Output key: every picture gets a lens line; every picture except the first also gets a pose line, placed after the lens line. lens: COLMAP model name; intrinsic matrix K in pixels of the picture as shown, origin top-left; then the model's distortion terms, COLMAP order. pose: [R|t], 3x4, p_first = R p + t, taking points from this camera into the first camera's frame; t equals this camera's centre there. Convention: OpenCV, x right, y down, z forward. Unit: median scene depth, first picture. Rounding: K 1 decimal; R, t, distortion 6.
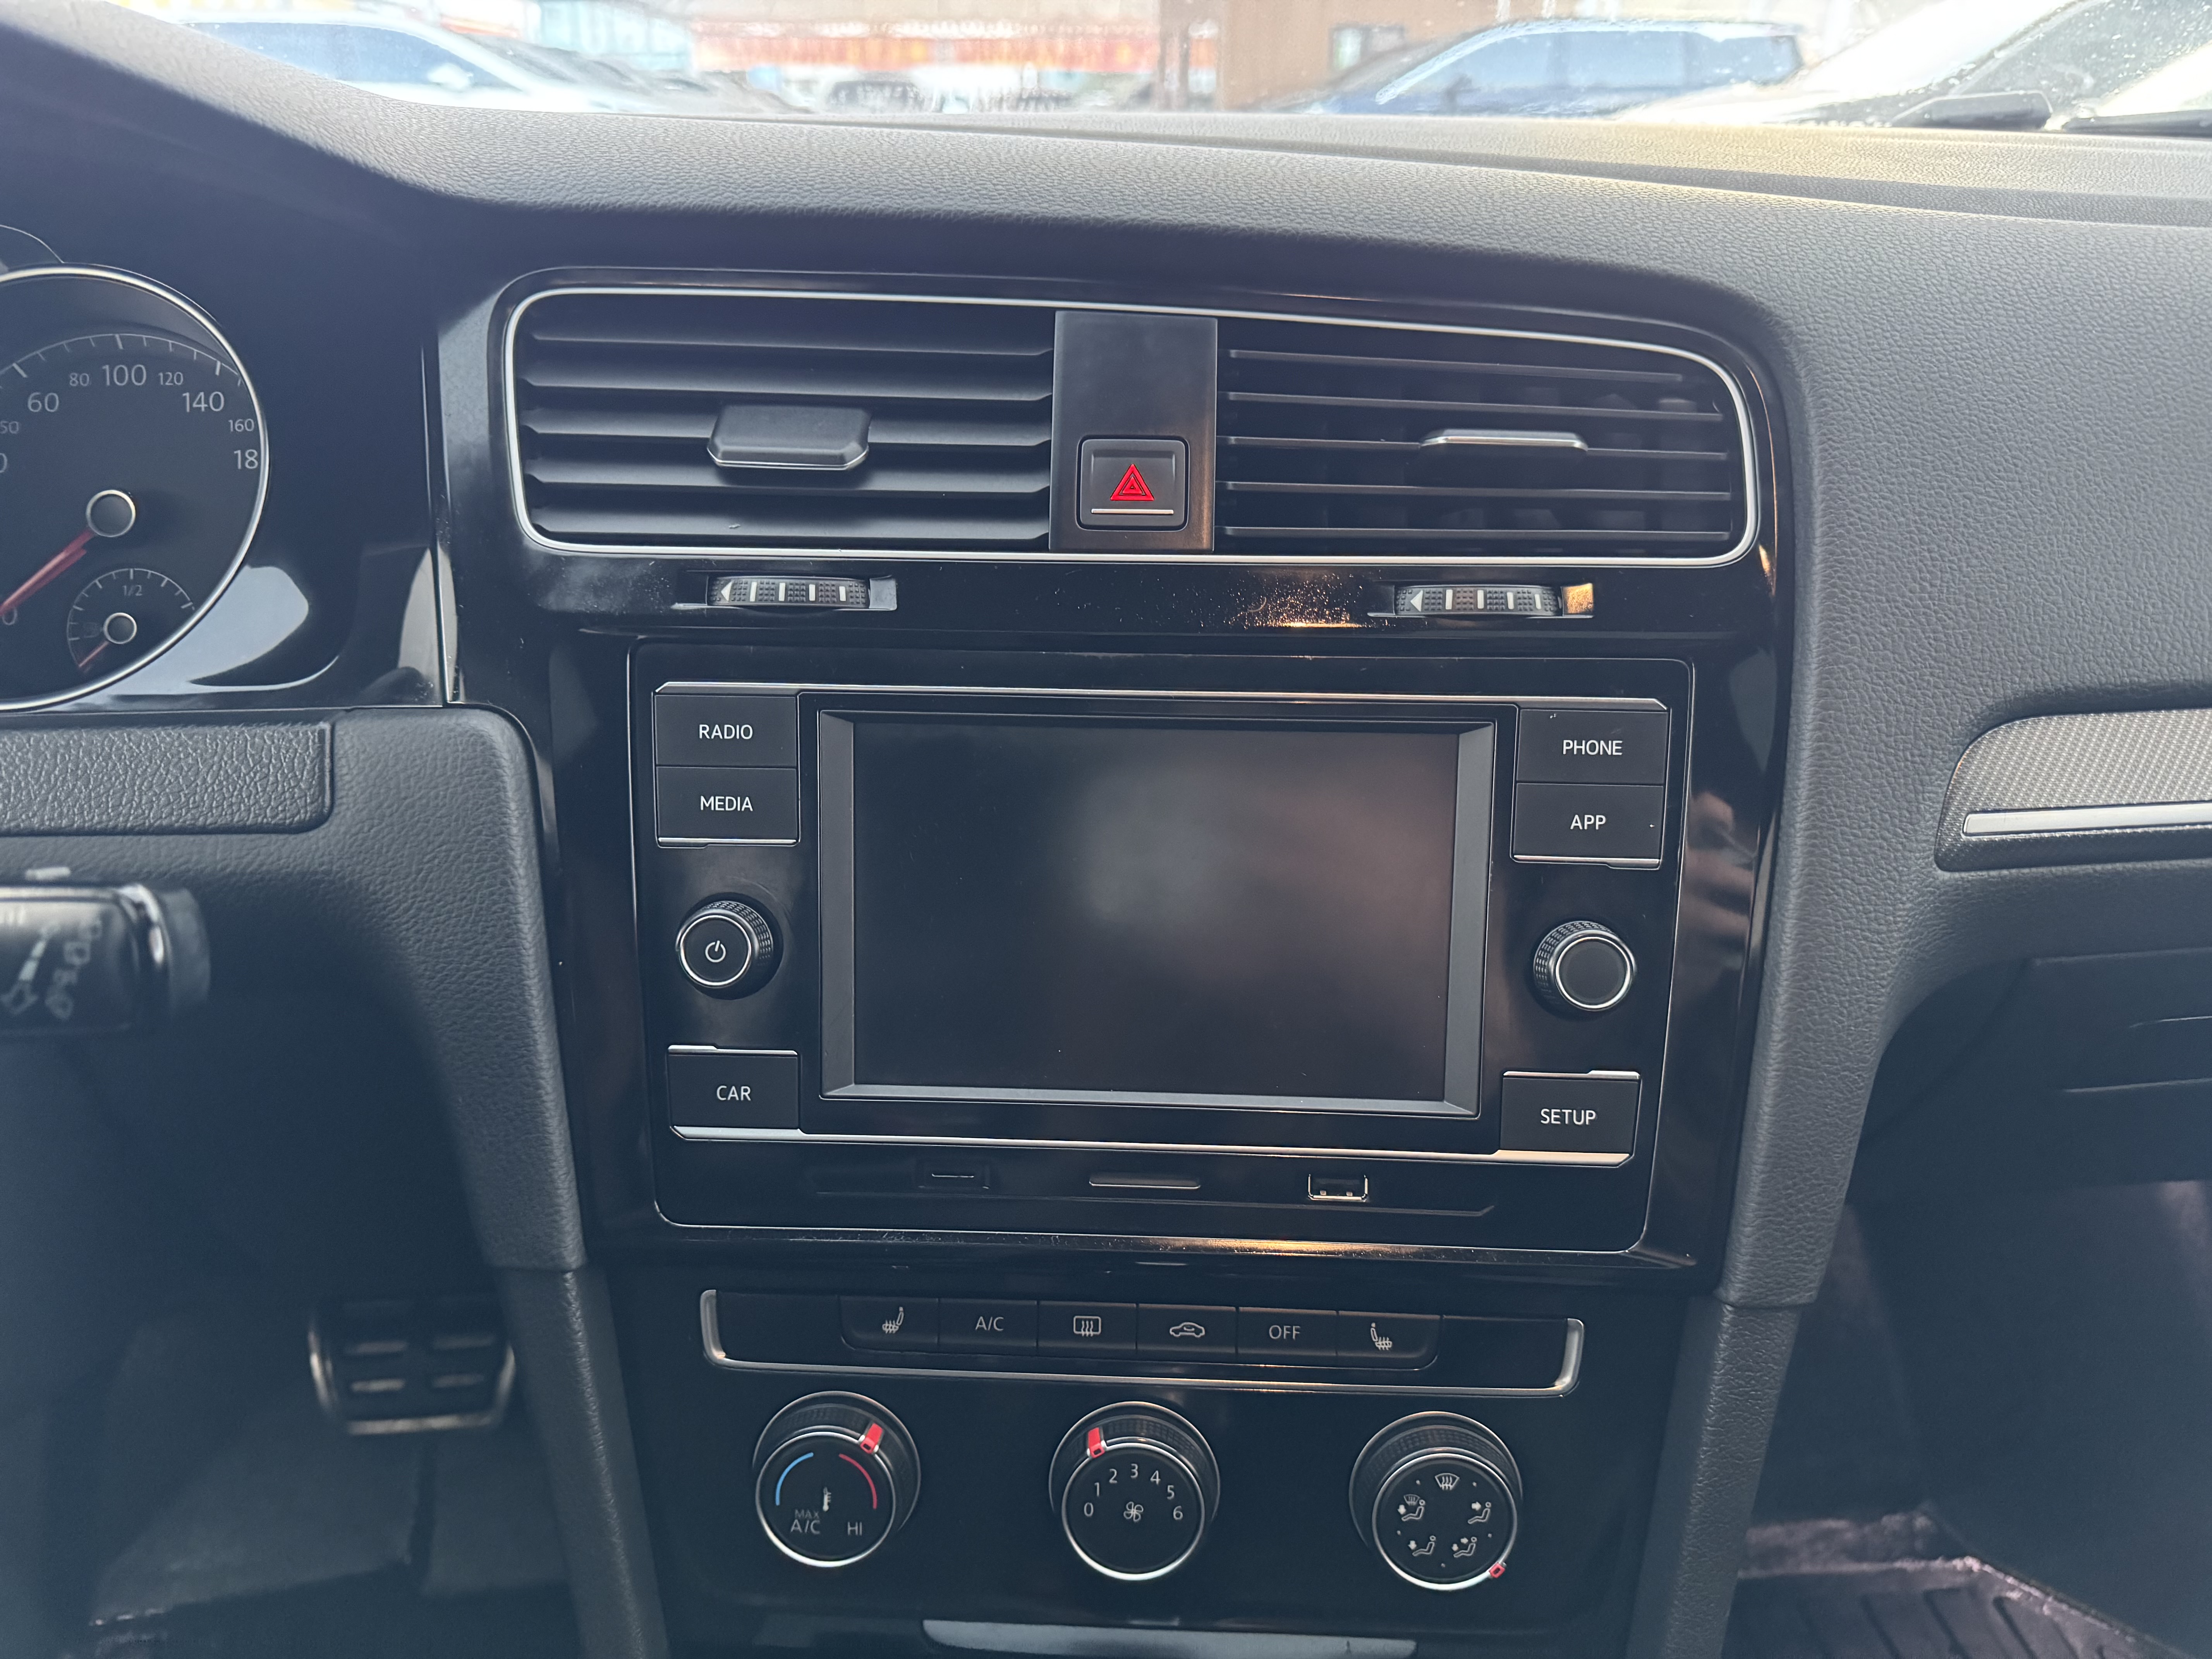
lens RADIAL K [[1640.1, 0, 1100.5], [0, 1640.1, 804.1], [0, 0, 1]] dist [-0.019472, 0.005757]
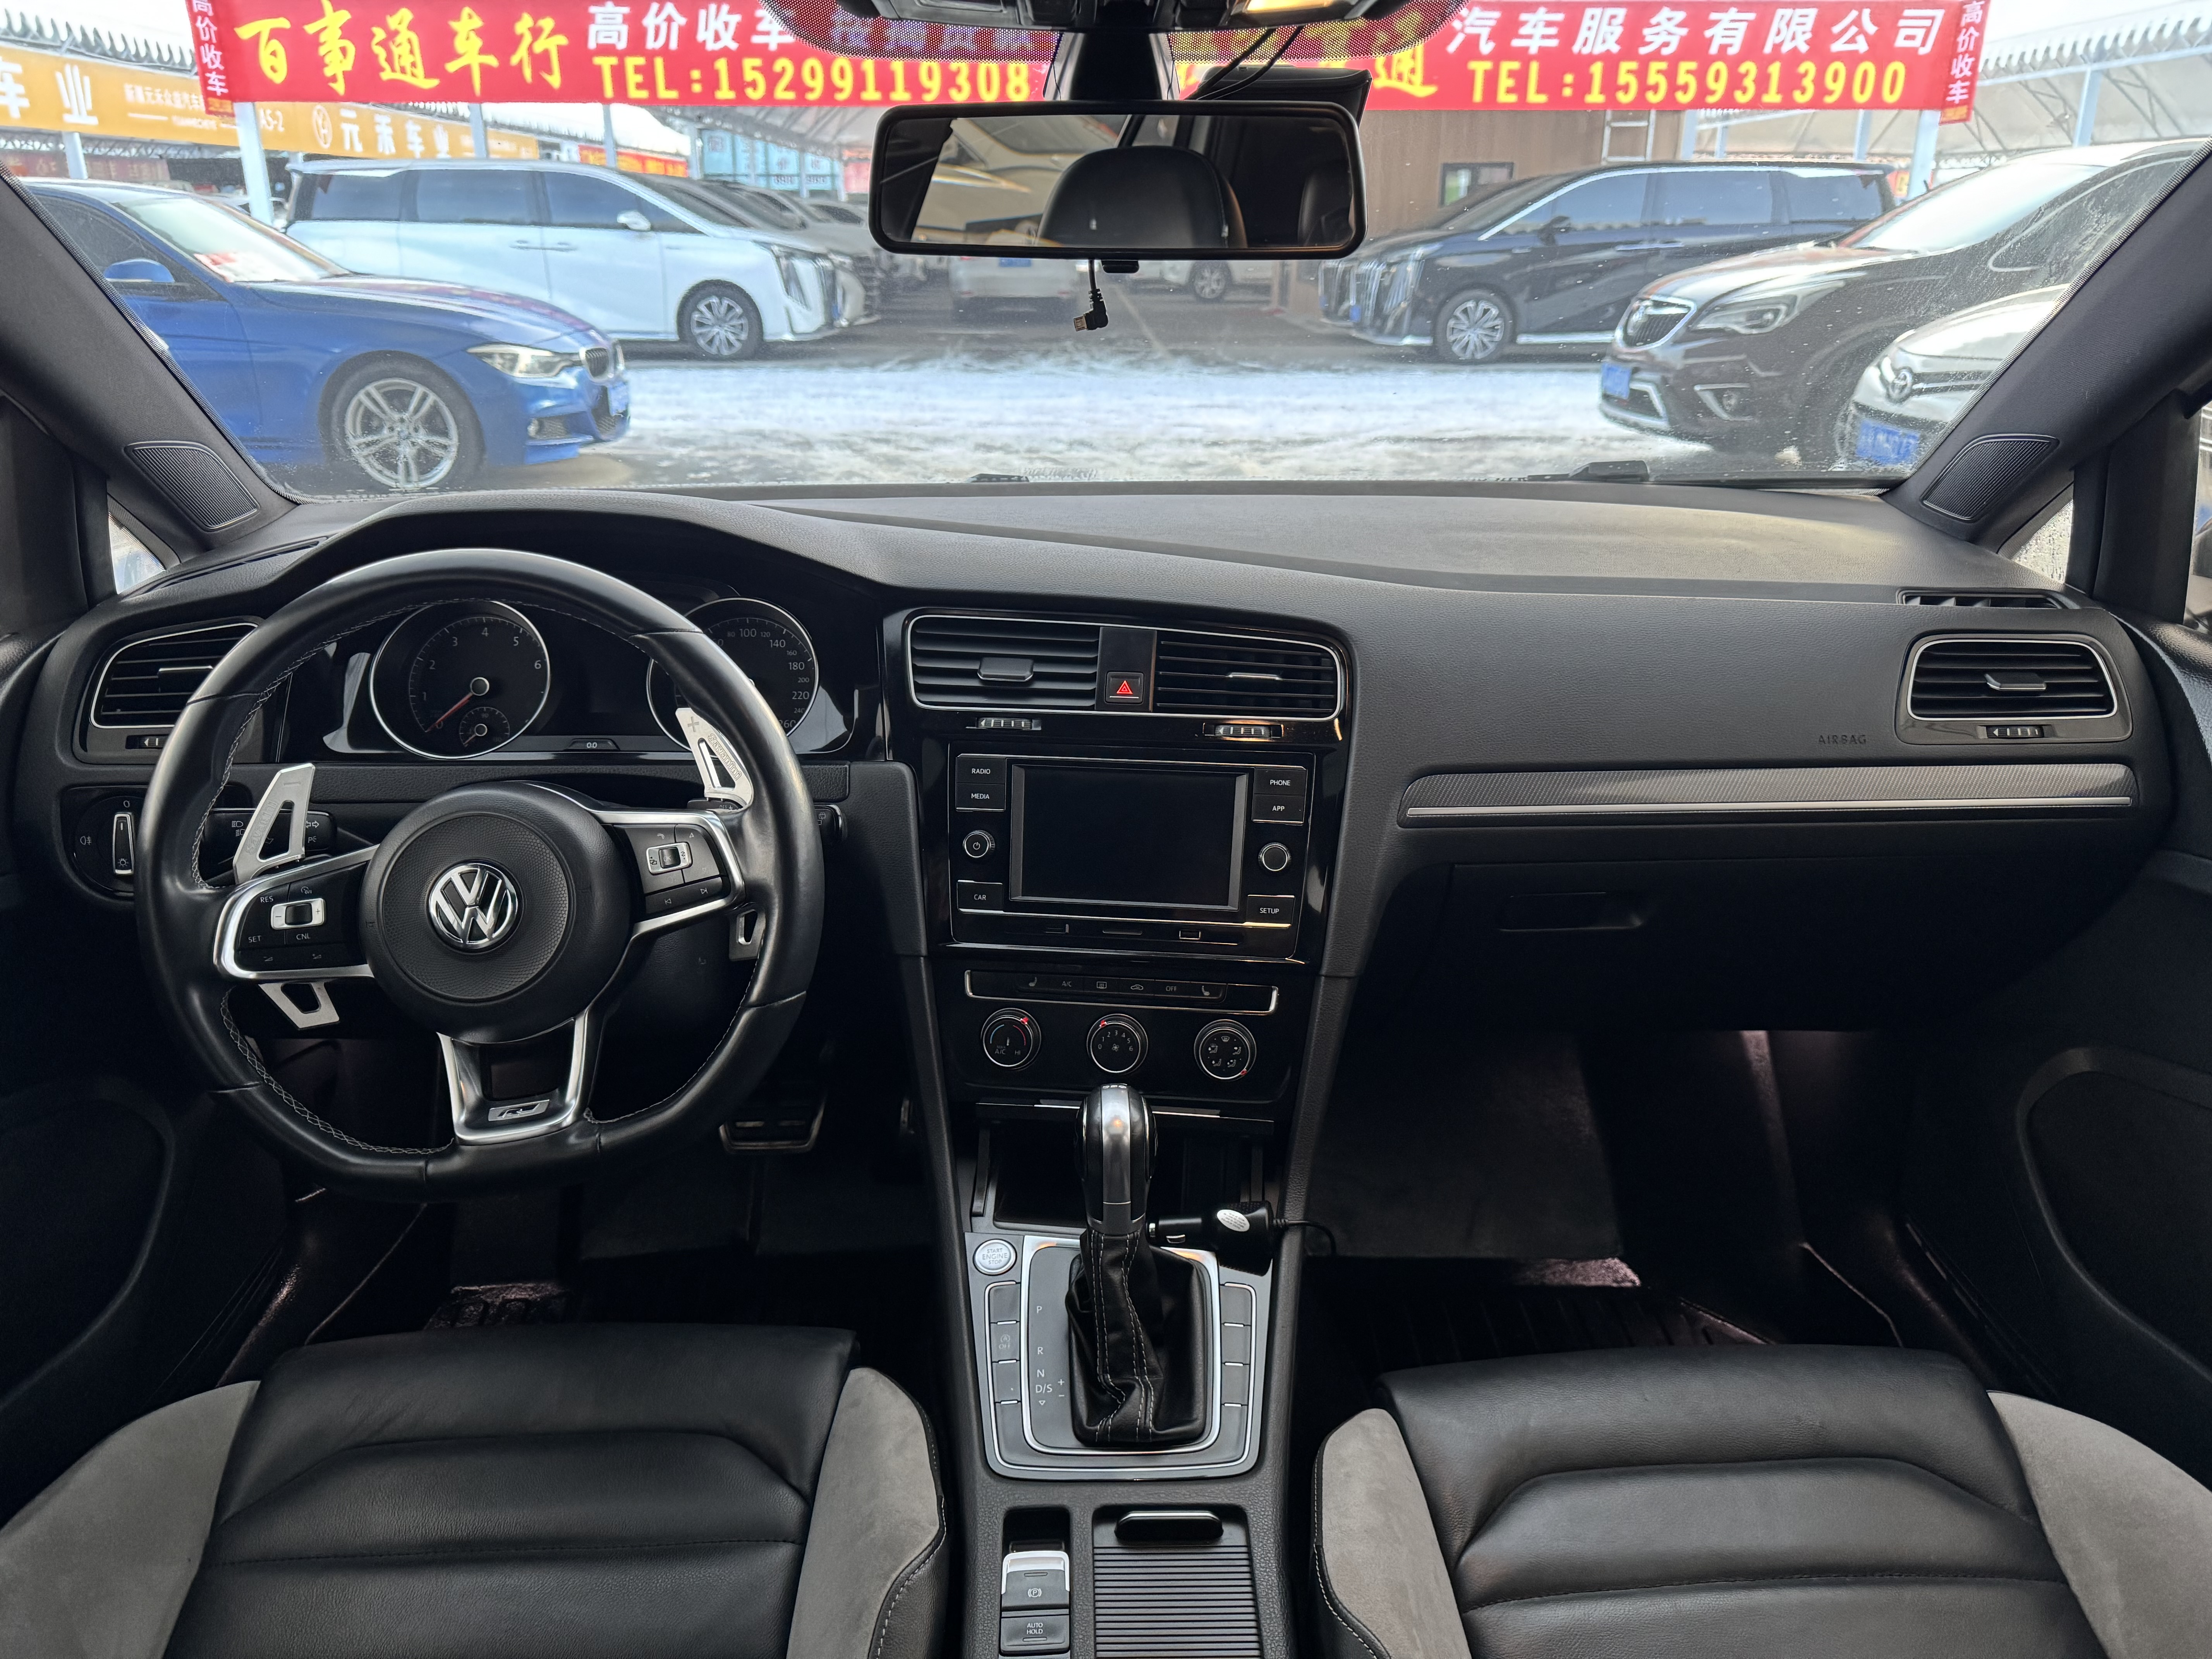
lens RADIAL K [[1614.8, 0, 1120.2], [0, 1614.8, 825.2], [0, 0, 1]] dist [0.069628, -0.058835]
pose [[0.997983, 0.022258, -0.059447, 0.184072], [-0.024944, 0.998683, -0.044831, 0.169998], [0.058371, 0.046223, 0.997224, -1.792503]]
